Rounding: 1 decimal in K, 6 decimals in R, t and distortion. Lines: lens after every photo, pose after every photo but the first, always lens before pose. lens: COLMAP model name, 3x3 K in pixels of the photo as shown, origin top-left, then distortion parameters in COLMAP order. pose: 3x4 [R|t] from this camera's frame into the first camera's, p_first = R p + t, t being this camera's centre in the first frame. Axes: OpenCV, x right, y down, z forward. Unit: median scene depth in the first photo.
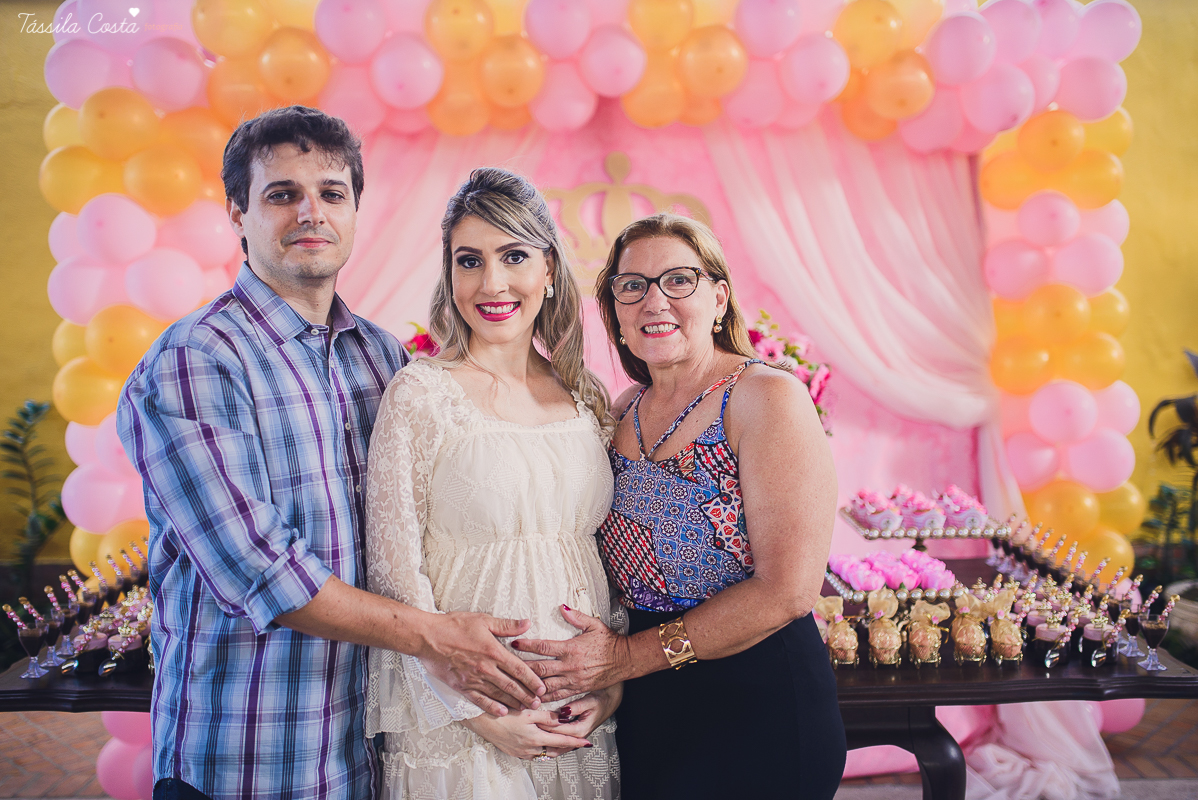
lens RADIAL K [[1166.5, 0, 601.0], [0, 1166.5, 419.9], [0, 0, 1]] dist [0.003415, 0.005087]
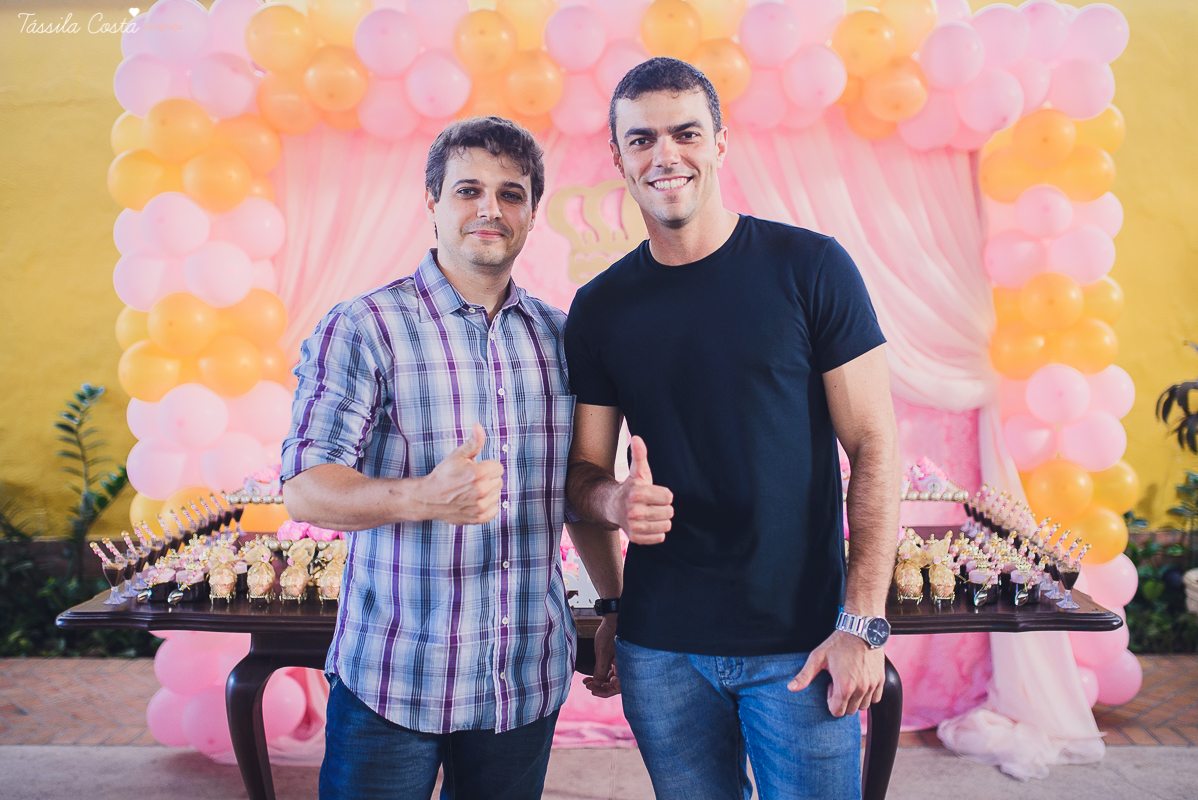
lens RADIAL K [[1251.2, 0, 601.1], [0, 1251.2, 369.5], [0, 0, 1]] dist [-0.000544, -0.023438]
pose [[0.998928, 0.003287, -0.046174, 0.043976], [-0.005002, 0.999300, -0.037063, 0.016828], [0.046020, 0.037255, 0.998246, -0.167563]]
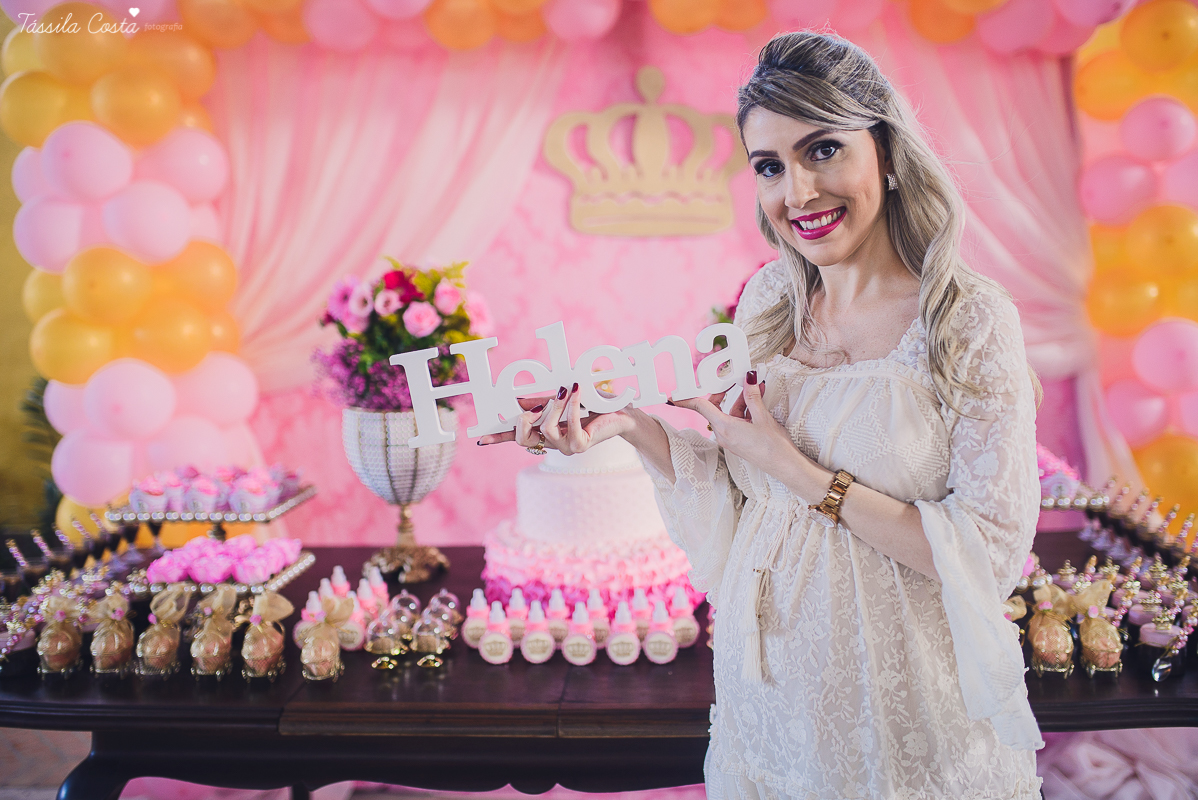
lens RADIAL K [[1166.5, 0, 601.0], [0, 1166.5, 419.9], [0, 0, 1]] dist [0.003415, 0.005087]
pose [[0.997026, -0.008389, -0.076606, 0.050127], [0.011261, 0.999247, 0.037131, 0.004373], [0.076237, -0.037884, 0.996370, 0.134942]]
